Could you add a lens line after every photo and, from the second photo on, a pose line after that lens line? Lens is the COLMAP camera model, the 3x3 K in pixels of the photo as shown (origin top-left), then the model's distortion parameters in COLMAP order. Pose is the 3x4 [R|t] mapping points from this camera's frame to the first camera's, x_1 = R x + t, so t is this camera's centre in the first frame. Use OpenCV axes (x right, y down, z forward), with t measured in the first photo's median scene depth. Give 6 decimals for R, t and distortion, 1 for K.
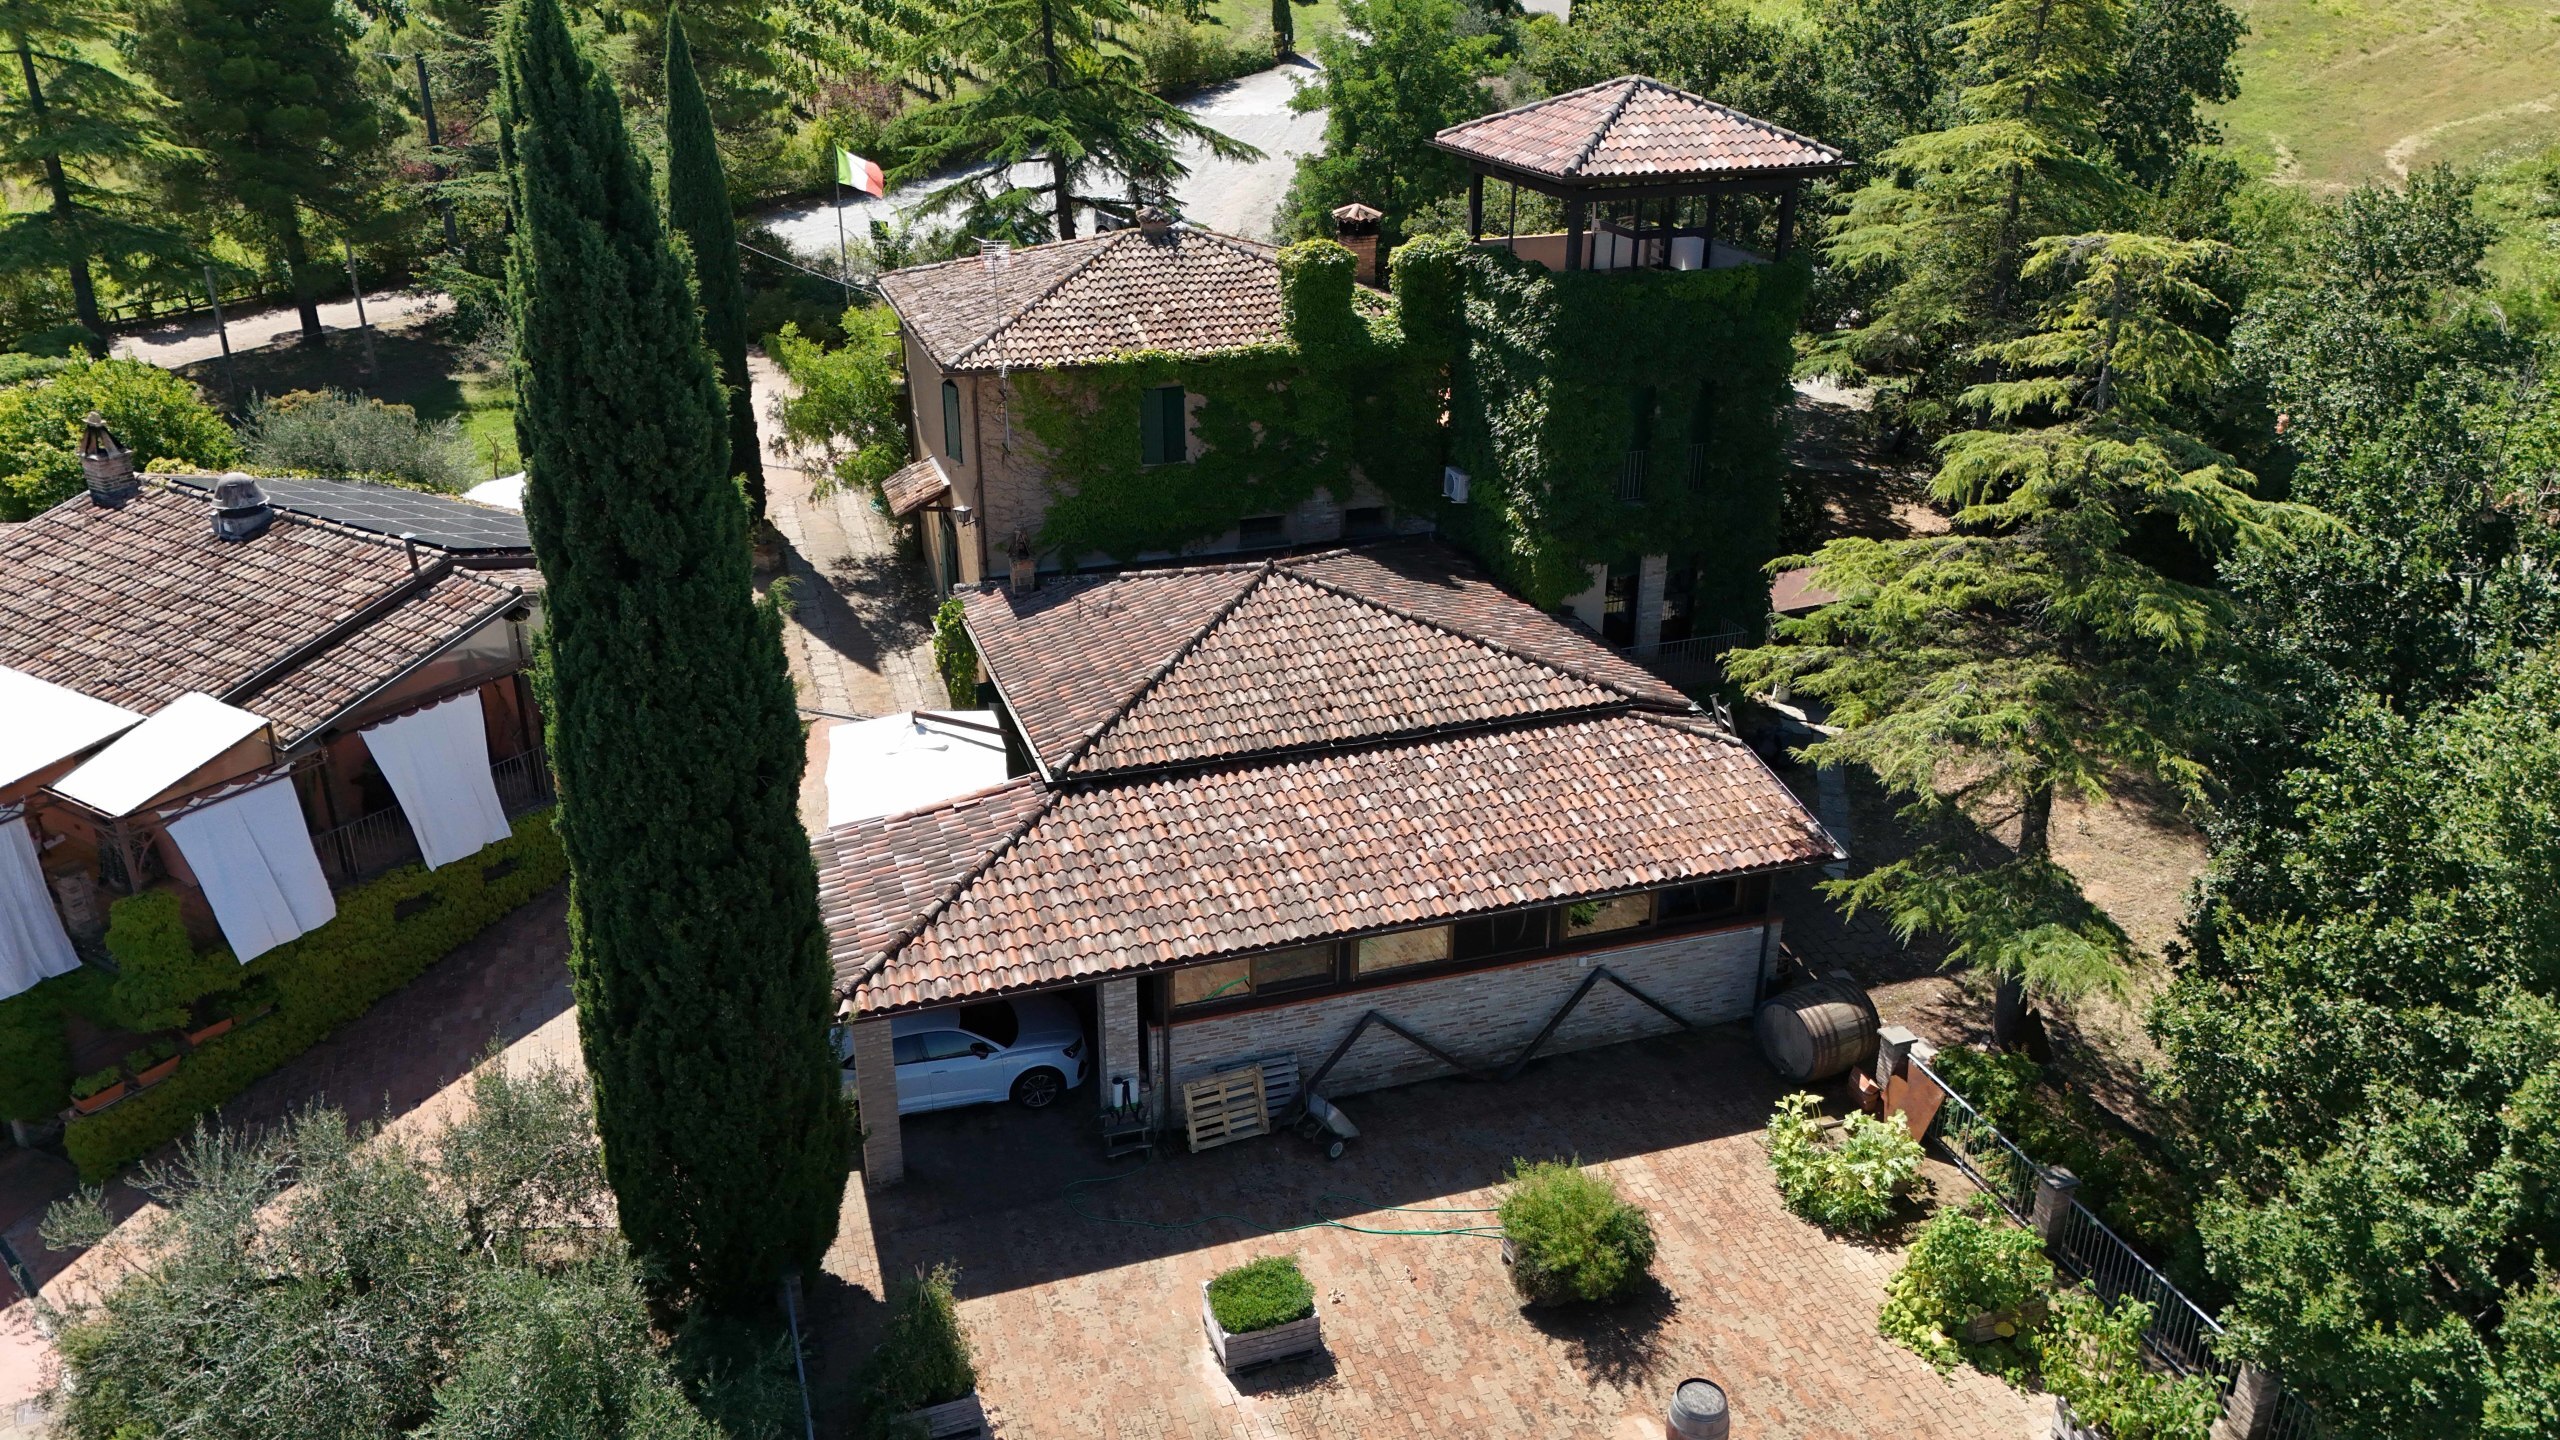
lens RADIAL K [[1842.8, 0, 1301.7], [0, 1842.8, 736.6], [0, 0, 1]] dist [0.073757, -0.085206]
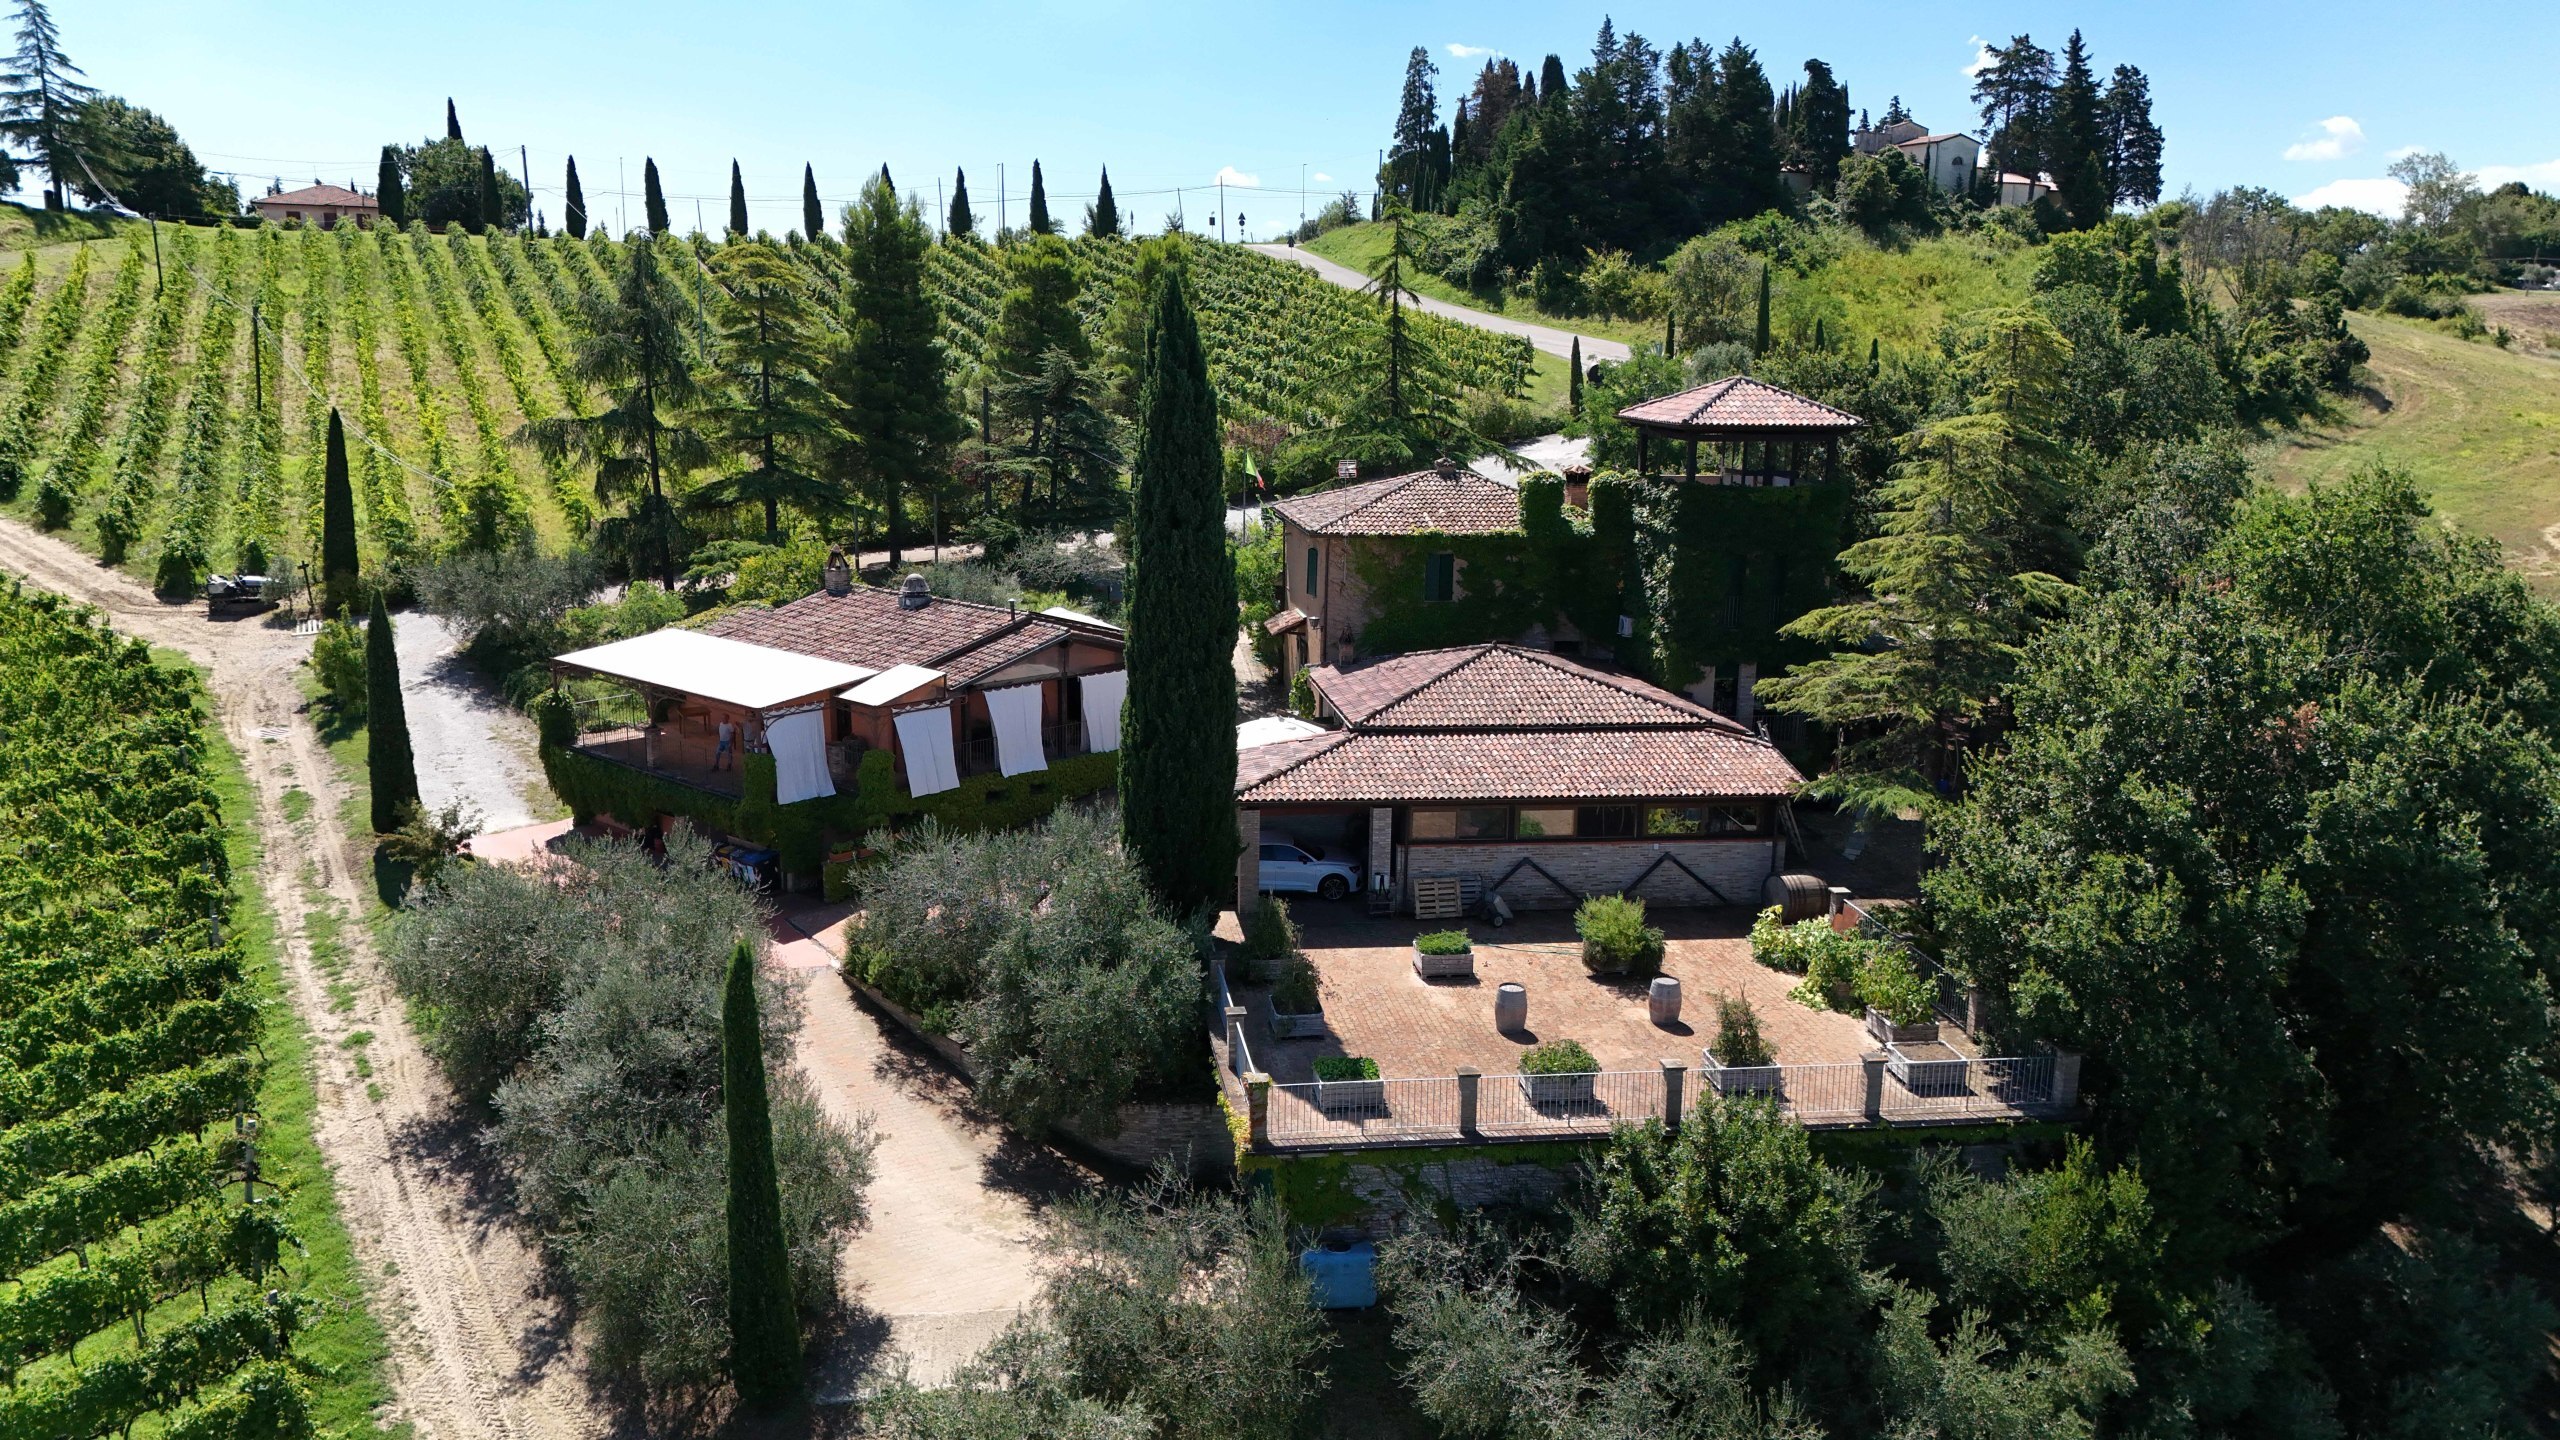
lens RADIAL K [[1877.1, 0, 1280.0], [0, 1877.1, 720.0], [0, 0, 1]] dist [0.082584, -0.093364]
pose [[0.981073, 0.049866, -0.187105, 0.108996], [-0.090249, 0.972658, -0.213991, 0.339166], [0.171318, 0.226827, 0.958749, -0.612370]]
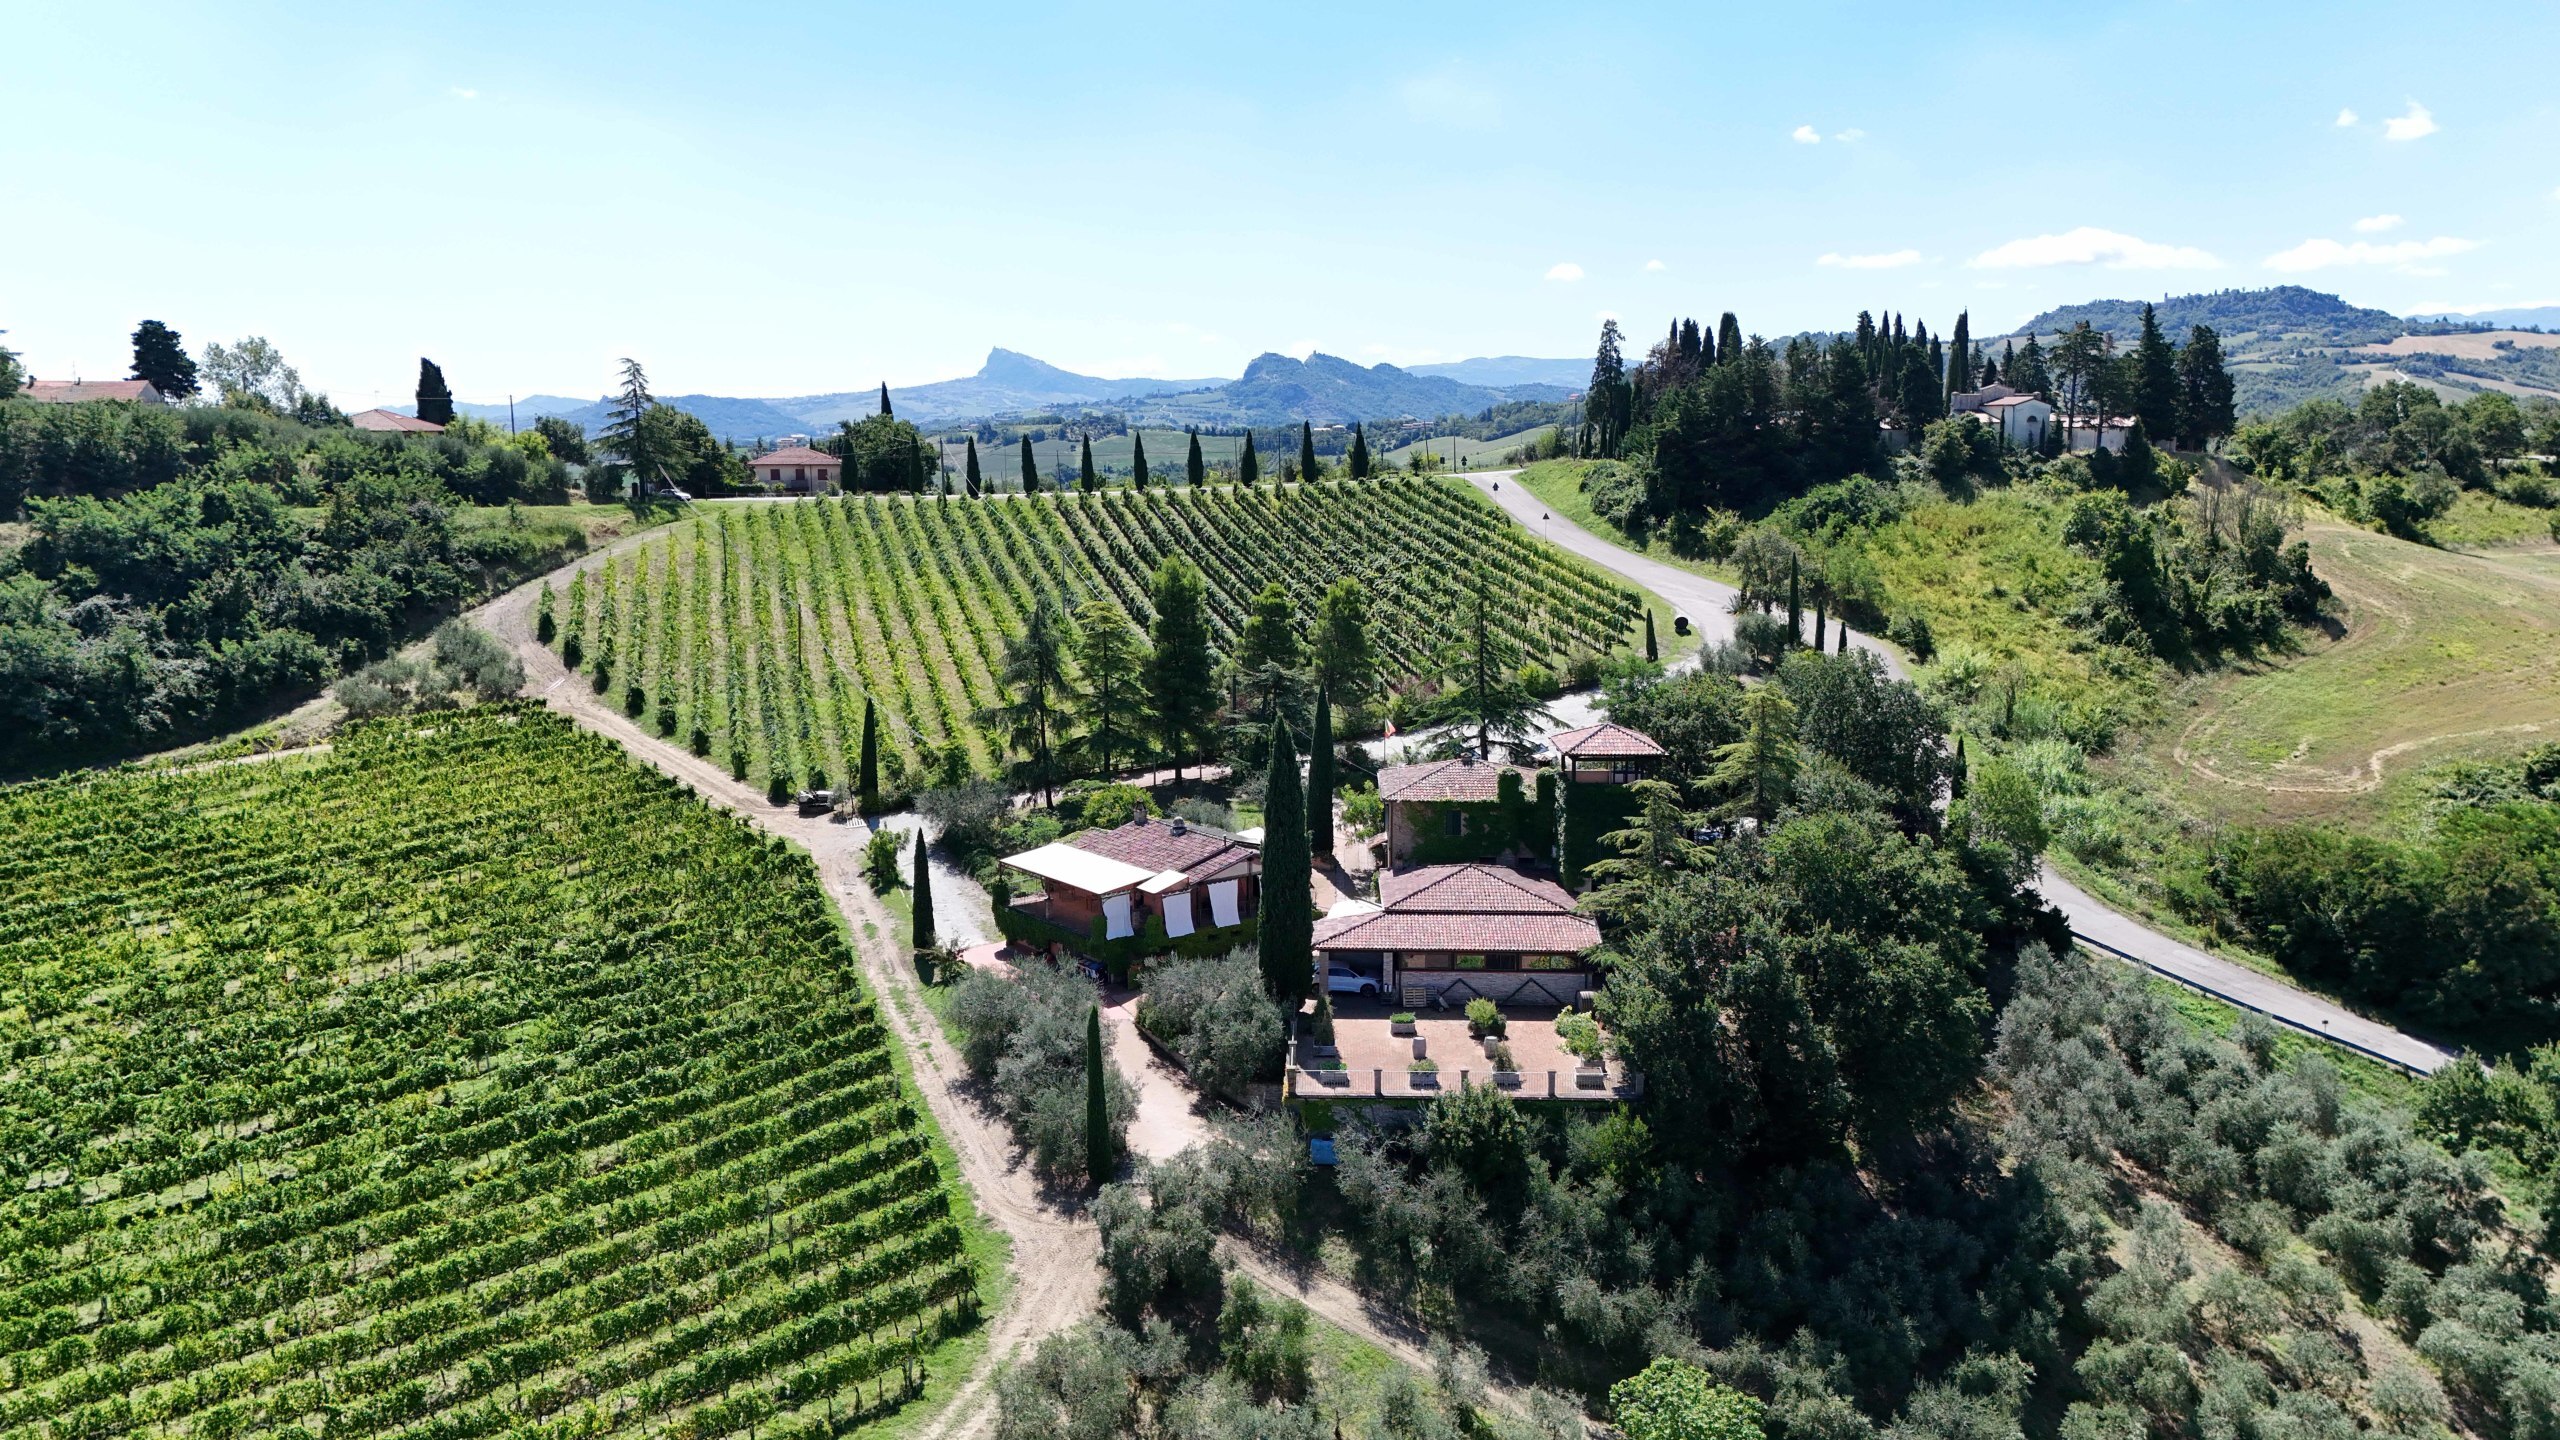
lens RADIAL K [[1877.1, 0, 1280.0], [0, 1877.1, 720.0], [0, 0, 1]] dist [0.082584, -0.093364]
pose [[0.935360, 0.048135, -0.350406, 0.768385], [-0.139461, 0.960626, -0.240311, 0.472962], [0.325041, 0.273645, 0.905244, -2.025270]]
